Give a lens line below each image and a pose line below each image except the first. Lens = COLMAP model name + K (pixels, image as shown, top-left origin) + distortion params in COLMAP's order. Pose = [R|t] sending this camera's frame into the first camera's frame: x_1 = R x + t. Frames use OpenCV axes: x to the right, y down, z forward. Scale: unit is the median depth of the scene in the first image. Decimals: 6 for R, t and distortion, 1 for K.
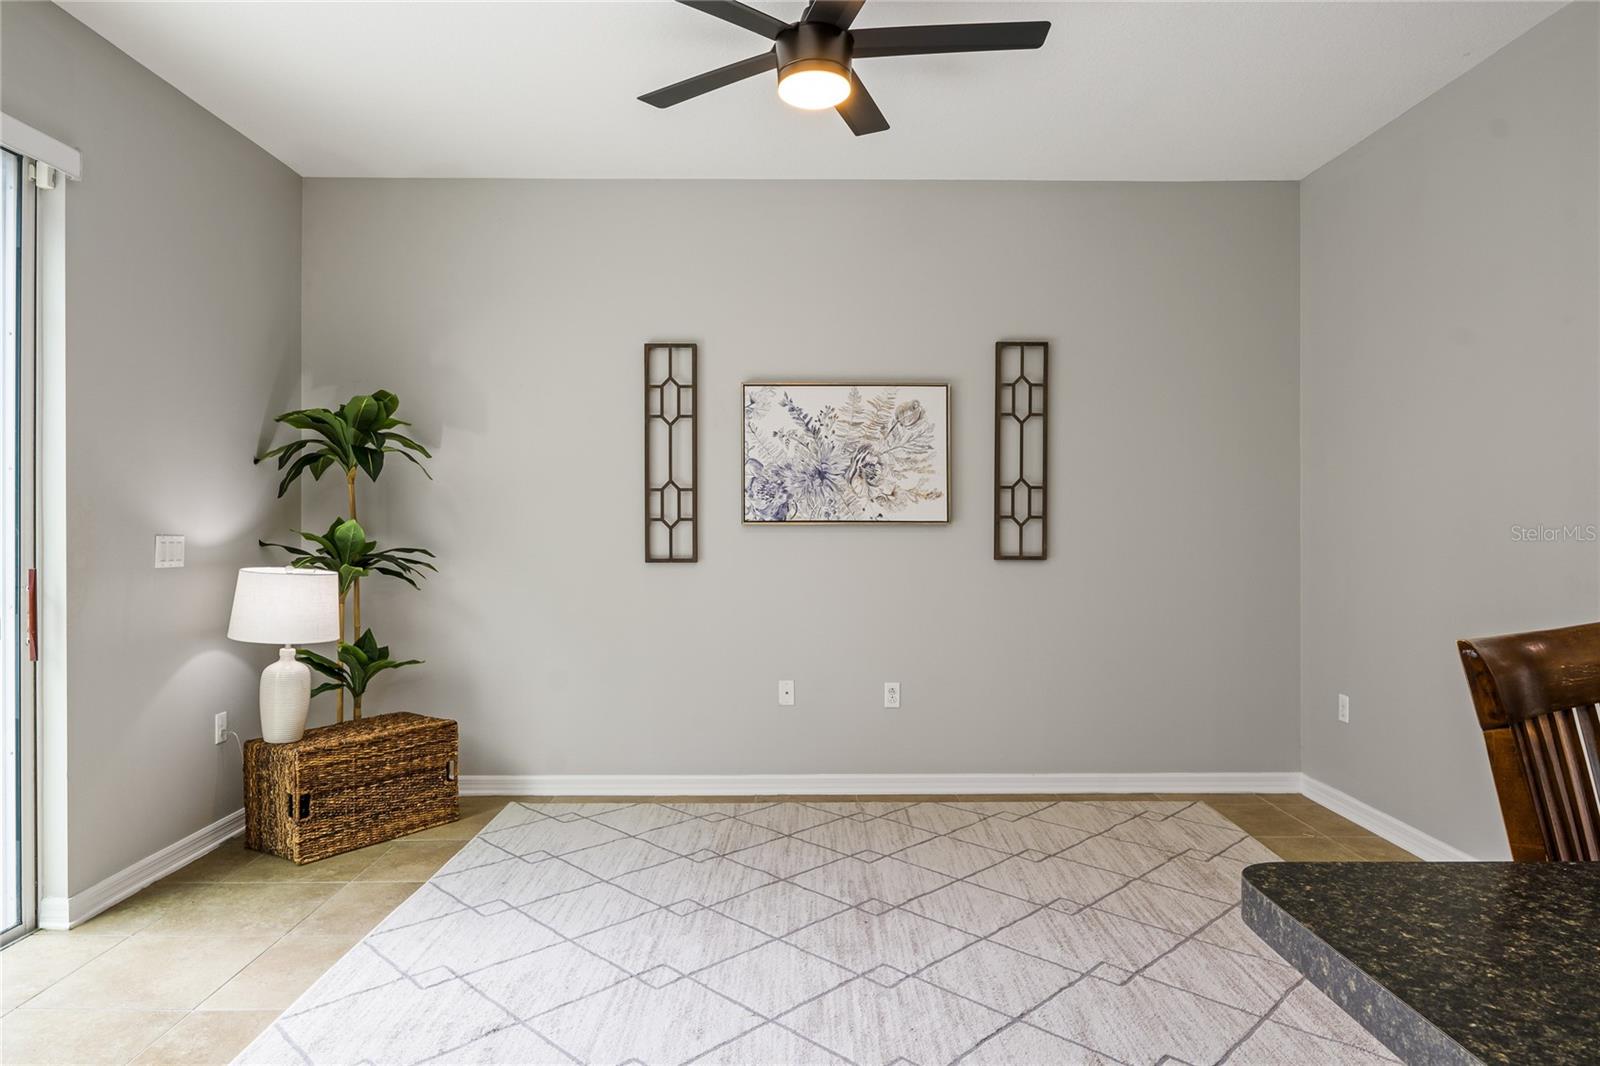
lens RADIAL K [[1004.6, 0, 798.0], [0, 1004.6, 519.2], [0, 0, 1]] dist [0.001159, -0.006980]
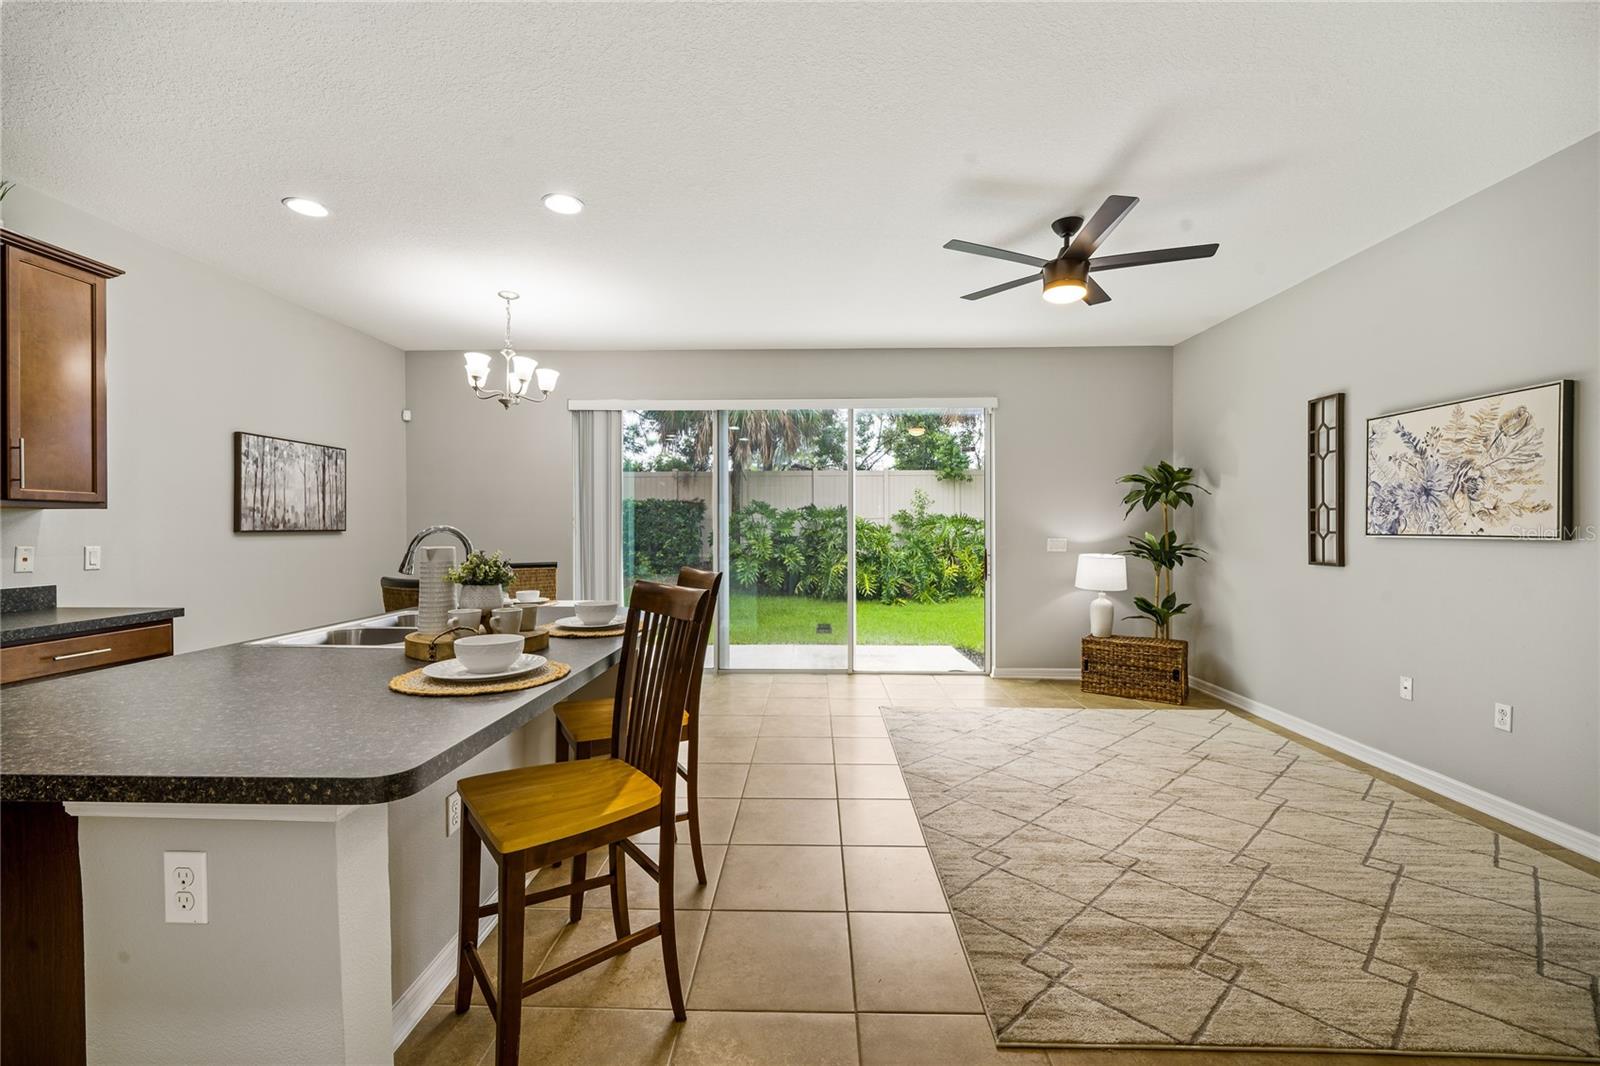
lens RADIAL K [[656.2, 0, 796.7], [0, 656.2, 534.6], [0, 0, 1]] dist [-0.008727, 0.000188]
pose [[-0.036773, 0.011161, -0.999261, 0.744567], [0.000978, 0.999938, 0.011132, -0.006994], [0.999323, -0.000568, -0.036782, 0.351448]]
